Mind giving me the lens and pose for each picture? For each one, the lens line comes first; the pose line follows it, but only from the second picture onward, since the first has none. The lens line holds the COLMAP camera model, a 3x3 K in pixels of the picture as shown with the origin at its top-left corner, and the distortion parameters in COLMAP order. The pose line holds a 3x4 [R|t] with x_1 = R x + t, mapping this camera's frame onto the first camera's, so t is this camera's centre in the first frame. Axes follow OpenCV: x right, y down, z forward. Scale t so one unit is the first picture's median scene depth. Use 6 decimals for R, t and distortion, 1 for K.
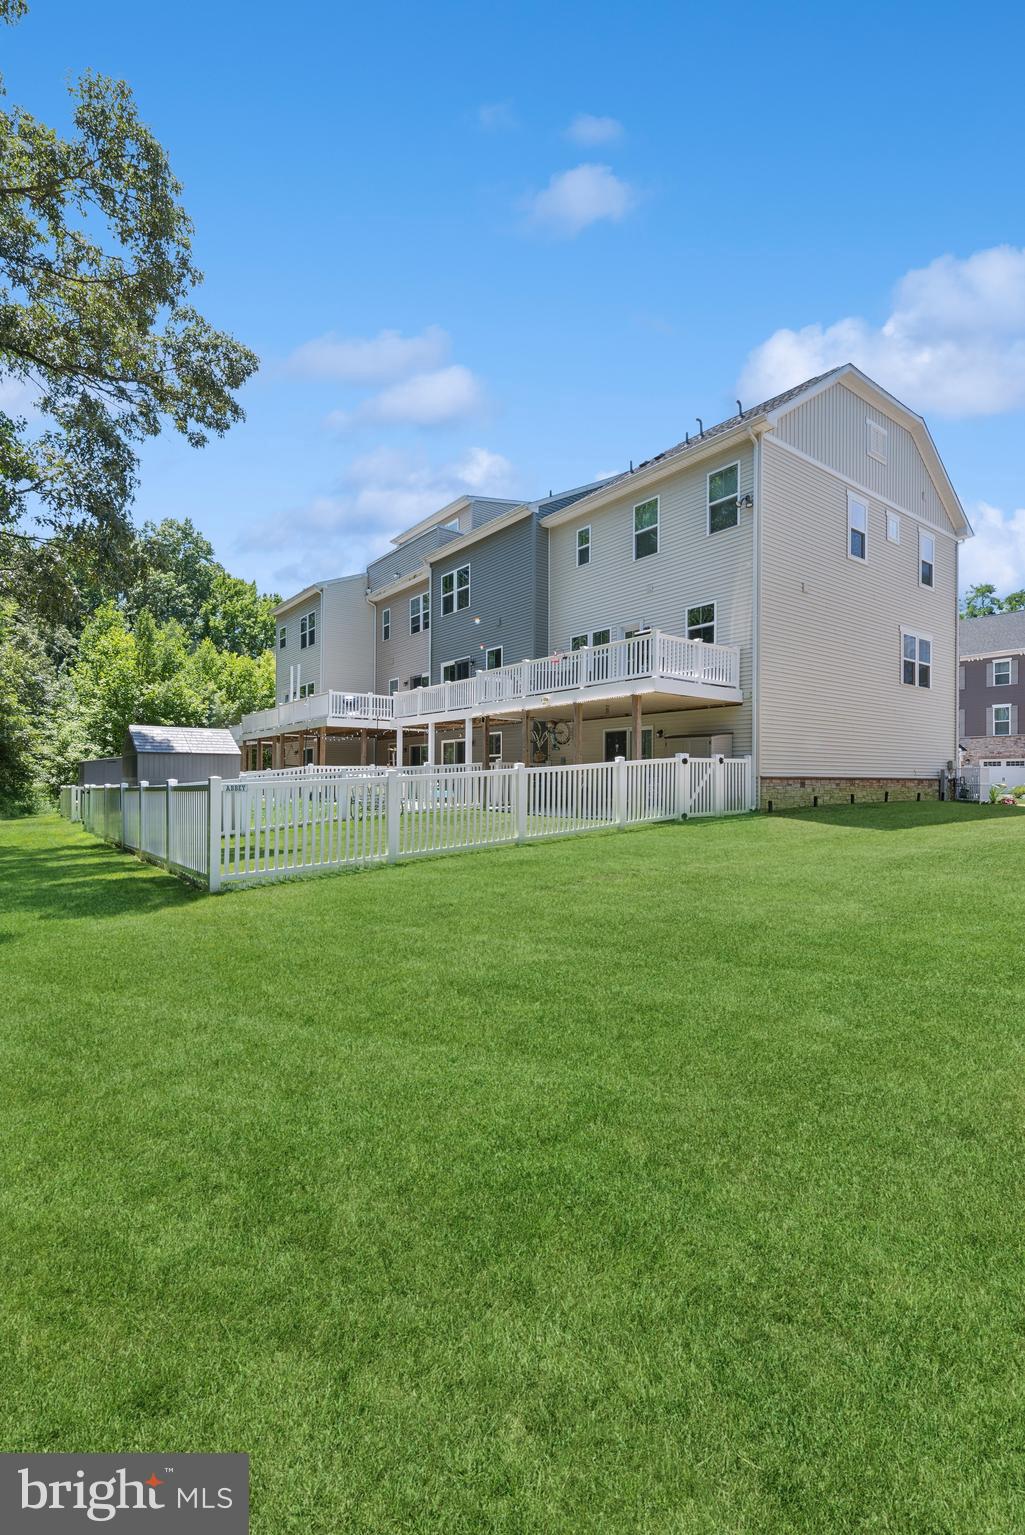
lens RADIAL K [[672.9, 0, 526.3], [0, 672.9, 753.9], [0, 0, 1]] dist [0.018949, -0.005064]
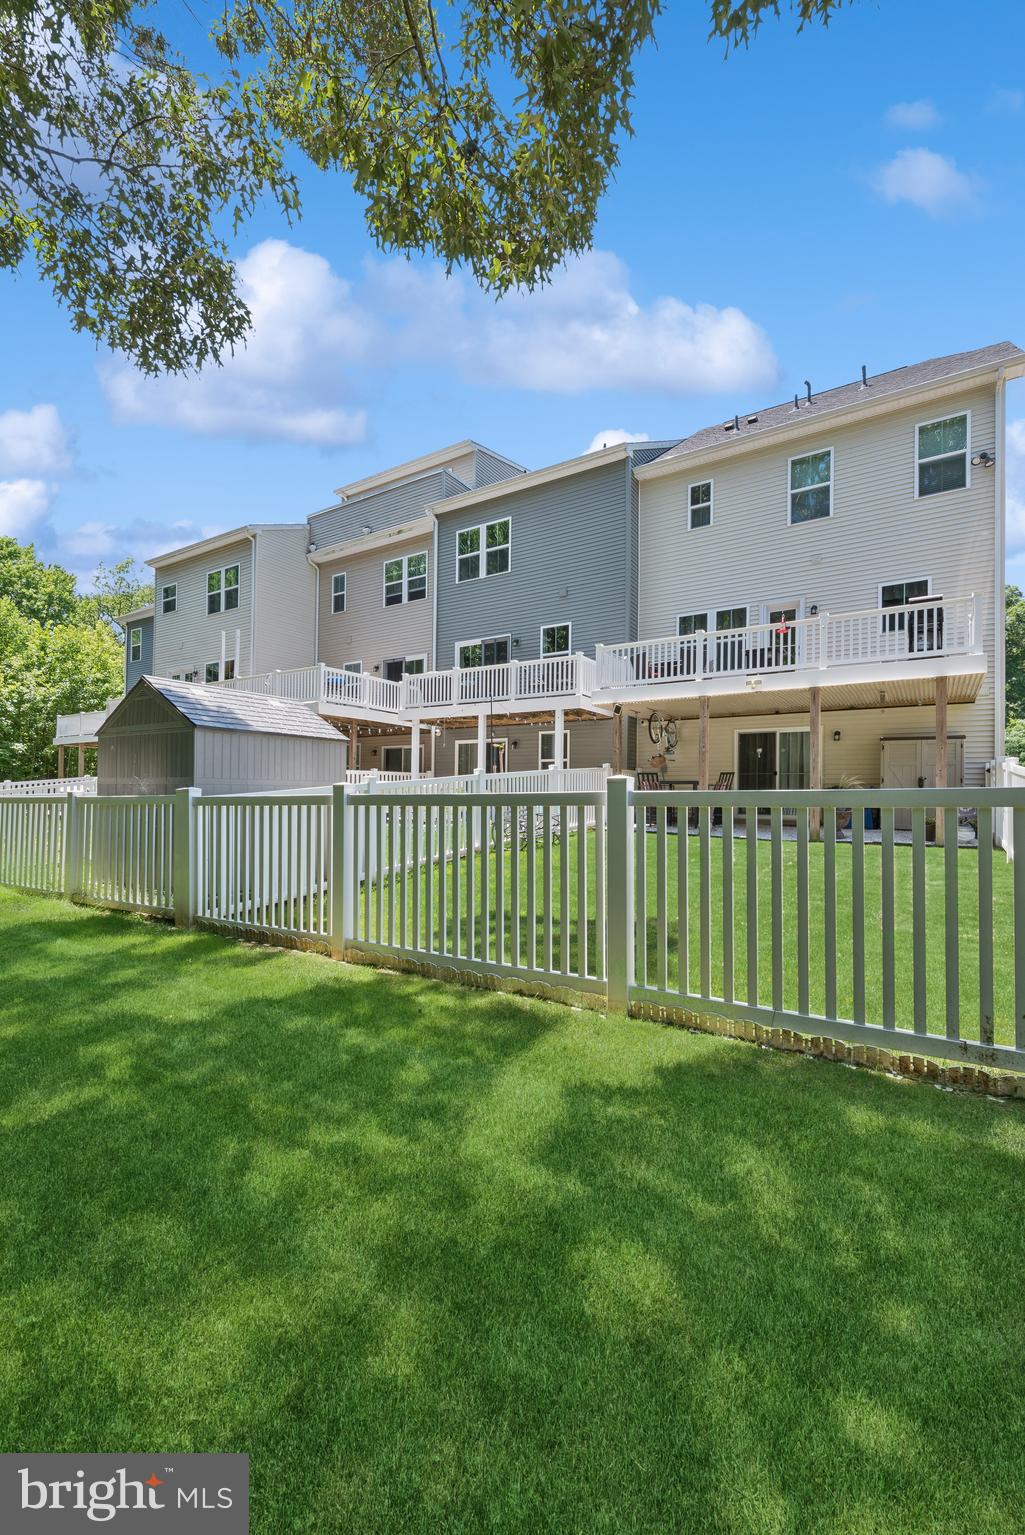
lens RADIAL K [[630.9, 0, 528.9], [0, 630.9, 778.2], [0, 0, 1]] dist [0.014205, -0.001338]
pose [[0.943746, 0.020741, 0.330021, -0.334430], [-0.023944, 0.999697, 0.005645, 0.020467], [-0.329804, -0.013229, 0.943957, 0.325318]]
